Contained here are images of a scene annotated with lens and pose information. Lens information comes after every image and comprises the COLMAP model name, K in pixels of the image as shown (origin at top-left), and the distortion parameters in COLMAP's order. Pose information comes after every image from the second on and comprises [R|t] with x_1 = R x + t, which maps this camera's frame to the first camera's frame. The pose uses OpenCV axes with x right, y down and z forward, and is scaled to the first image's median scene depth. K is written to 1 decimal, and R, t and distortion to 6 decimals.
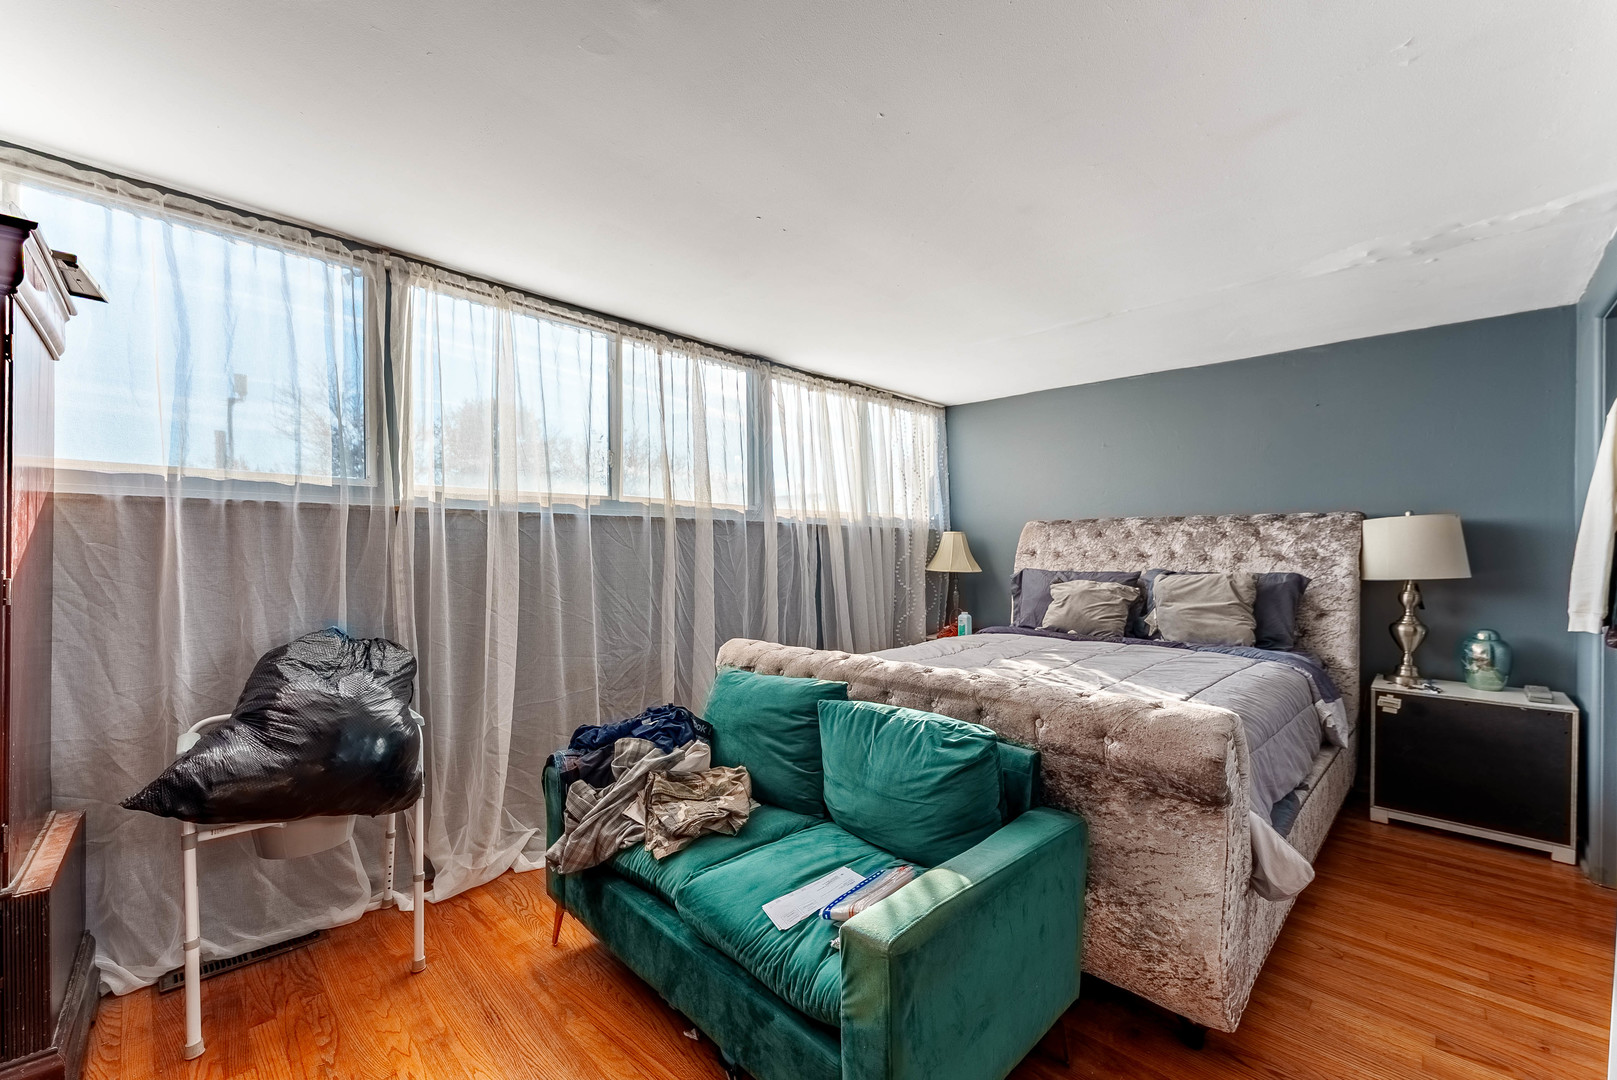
lens RADIAL K [[644.7, 0, 793.8], [0, 644.7, 553.3], [0, 0, 1]] dist [0.000515, -0.000937]
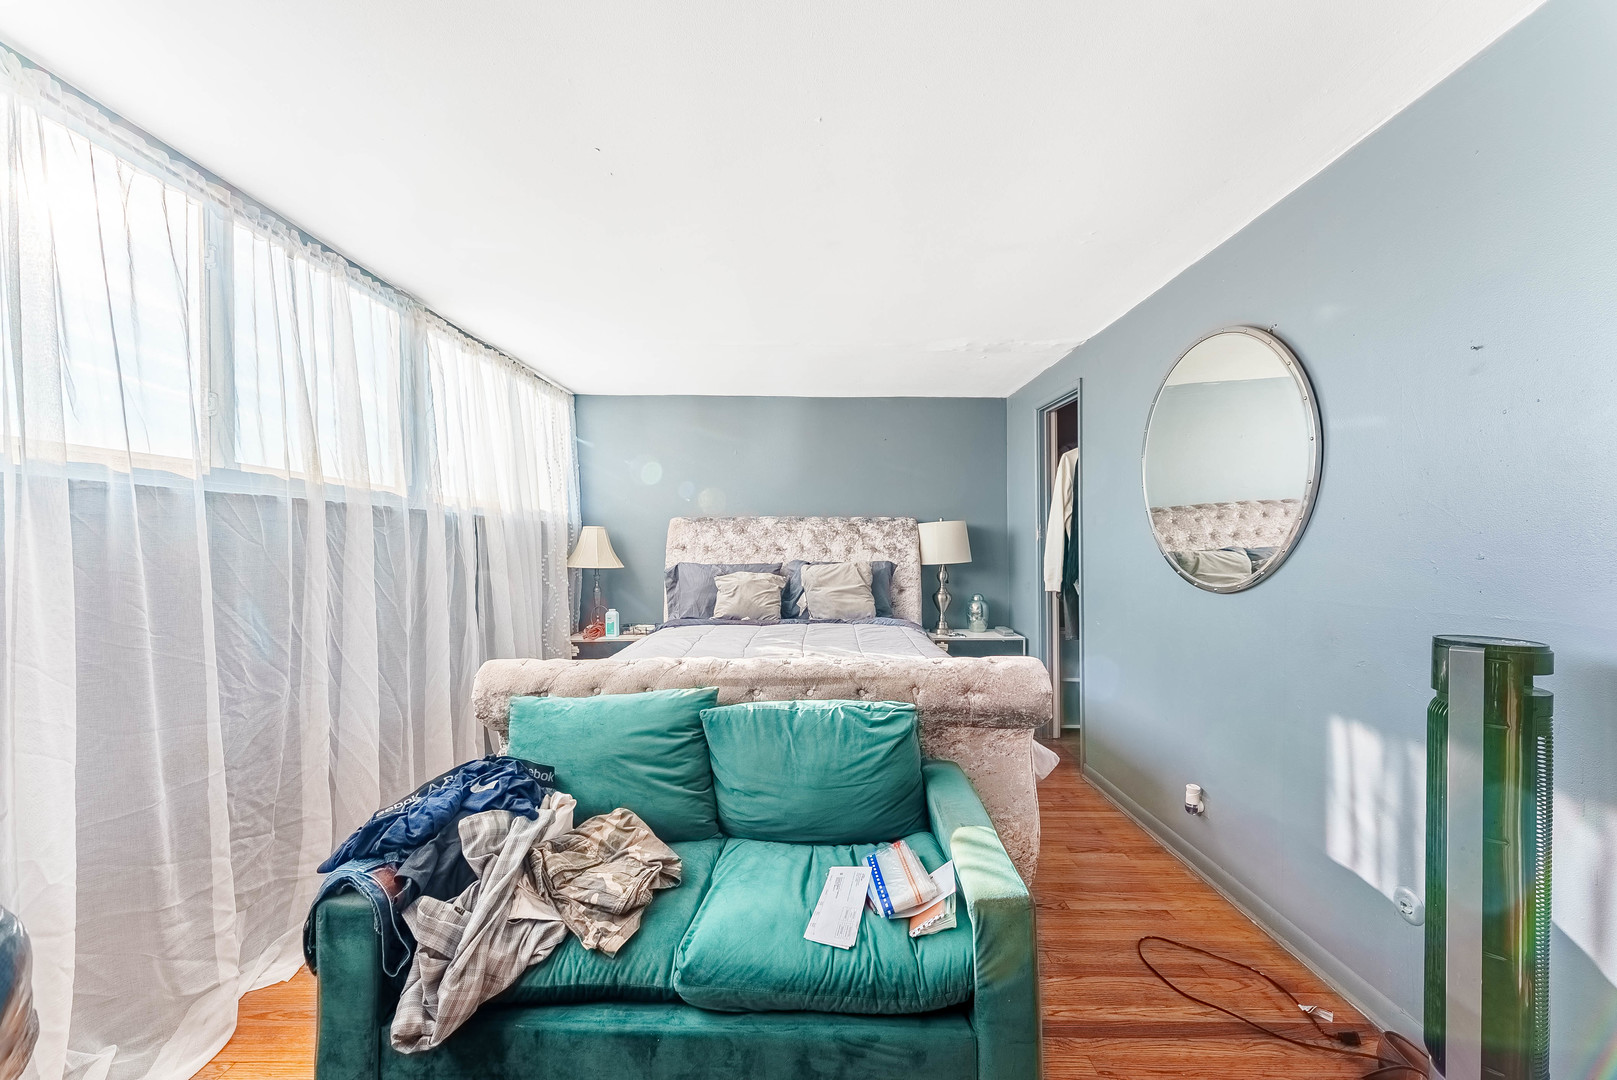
lens RADIAL K [[644.7, 0, 791.8], [0, 644.7, 538.9], [0, 0, 1]] dist [0.000515, -0.000937]
pose [[0.719639, 0.002410, 0.694345, -0.351206], [0.007646, 0.999906, -0.011395, -0.002416], [-0.694307, 0.013509, 0.719552, 0.176369]]
